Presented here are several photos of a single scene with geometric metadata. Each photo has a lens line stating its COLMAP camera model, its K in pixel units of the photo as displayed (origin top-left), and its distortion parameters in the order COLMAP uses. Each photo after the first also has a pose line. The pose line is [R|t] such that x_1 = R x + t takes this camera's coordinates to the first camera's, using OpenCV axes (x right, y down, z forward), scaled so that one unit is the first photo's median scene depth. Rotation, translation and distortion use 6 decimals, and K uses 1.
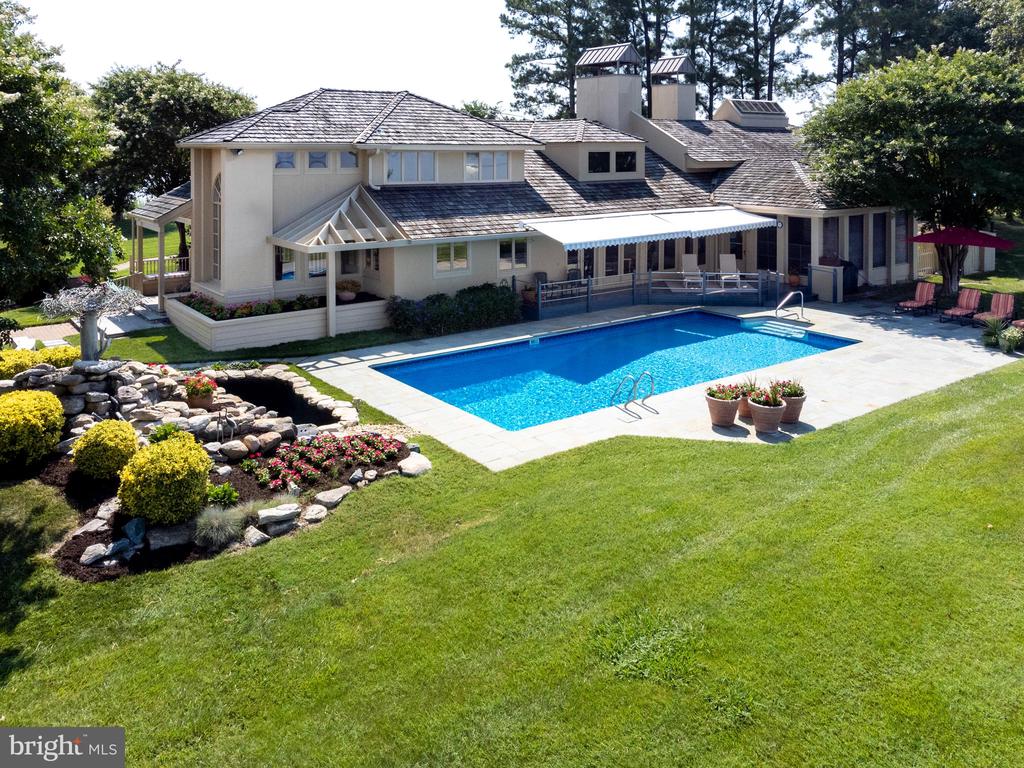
lens RADIAL K [[769.8, 0, 512.0], [0, 769.8, 384.0], [0, 0, 1]] dist [-0.005449, -0.005537]
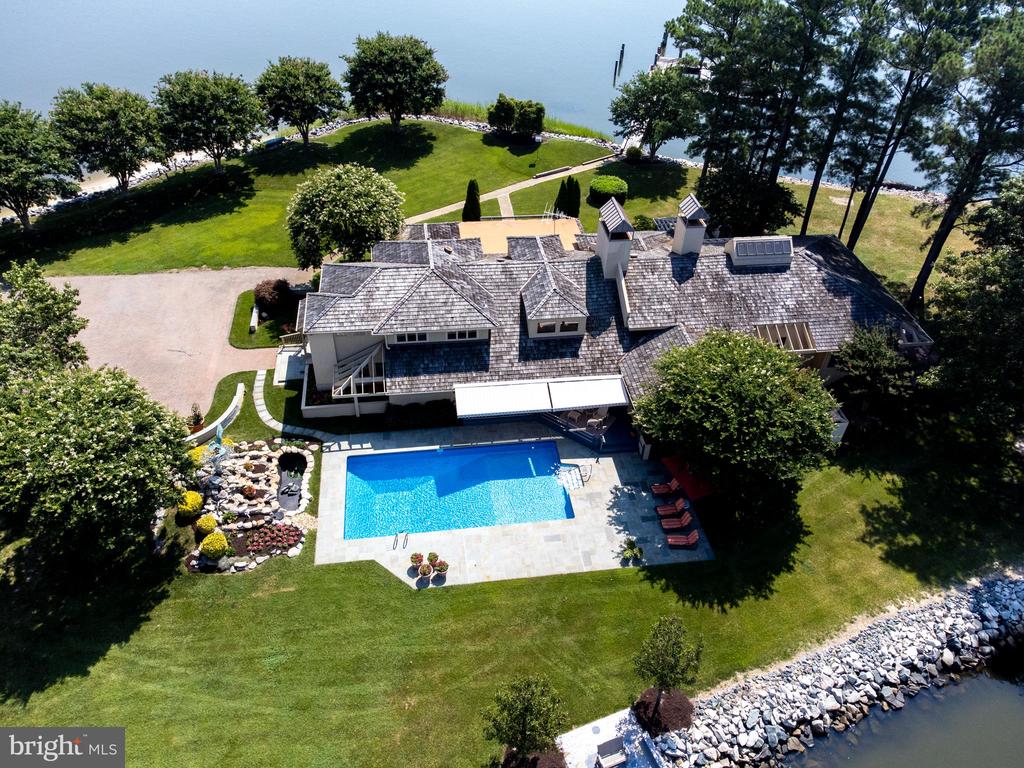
lens RADIAL K [[769.8, 0, 512.0], [0, 769.8, 384.0], [0, 0, 1]] dist [-0.005449, -0.005537]
pose [[0.868703, 0.333901, -0.365877, 0.860111], [-0.157185, 0.886295, 0.435630, -1.106815], [0.469732, -0.320923, 0.822411, -0.492531]]
